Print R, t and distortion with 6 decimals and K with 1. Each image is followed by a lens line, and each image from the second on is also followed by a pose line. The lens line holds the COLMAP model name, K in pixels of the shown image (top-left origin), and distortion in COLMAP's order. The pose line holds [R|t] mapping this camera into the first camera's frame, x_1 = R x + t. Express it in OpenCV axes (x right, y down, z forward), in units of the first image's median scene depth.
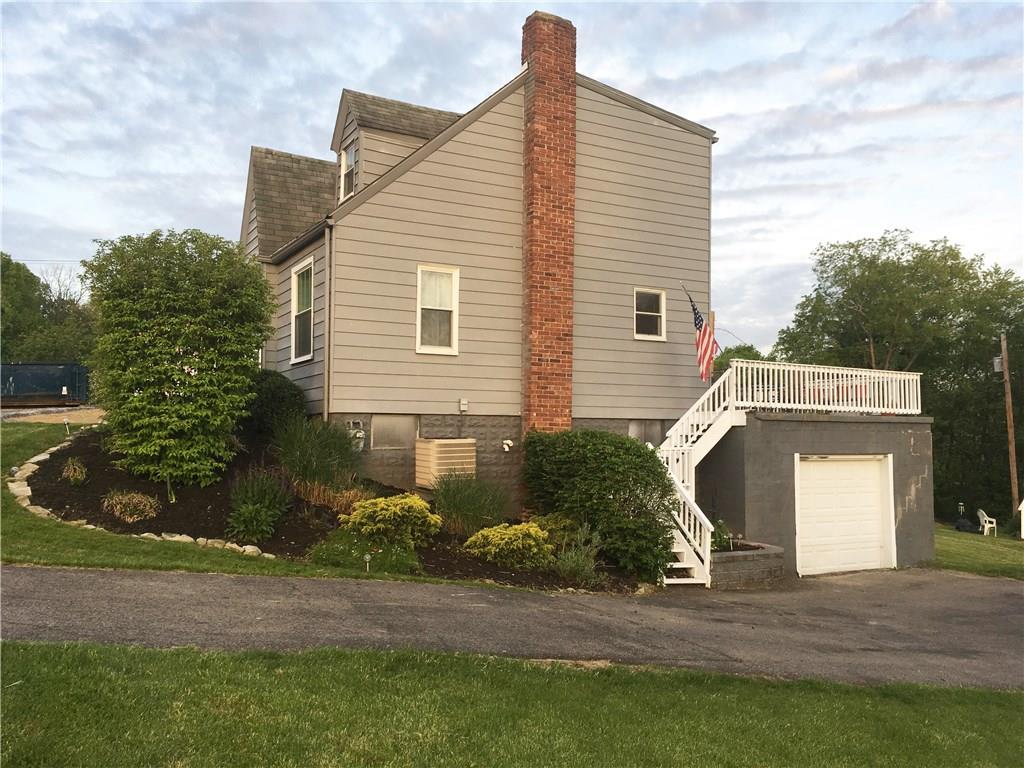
lens RADIAL K [[868.9, 0, 514.8], [0, 868.9, 378.1], [0, 0, 1]] dist [0.060294, -0.096557]
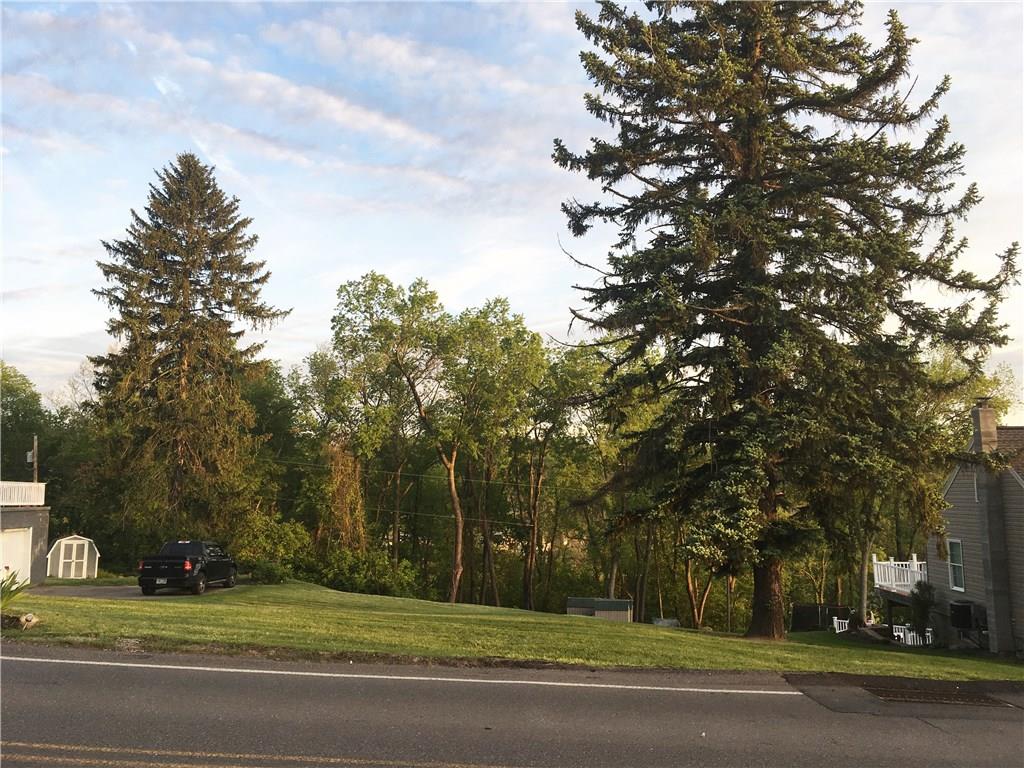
lens RADIAL K [[865.0, 0, 514.7], [0, 865.0, 365.2], [0, 0, 1]] dist [0.065764, -0.093240]
pose [[0.466947, 0.114178, 0.876883, -0.345569], [-0.042315, 0.993378, -0.106814, -0.045794], [-0.883272, 0.012772, 0.468687, -0.361673]]
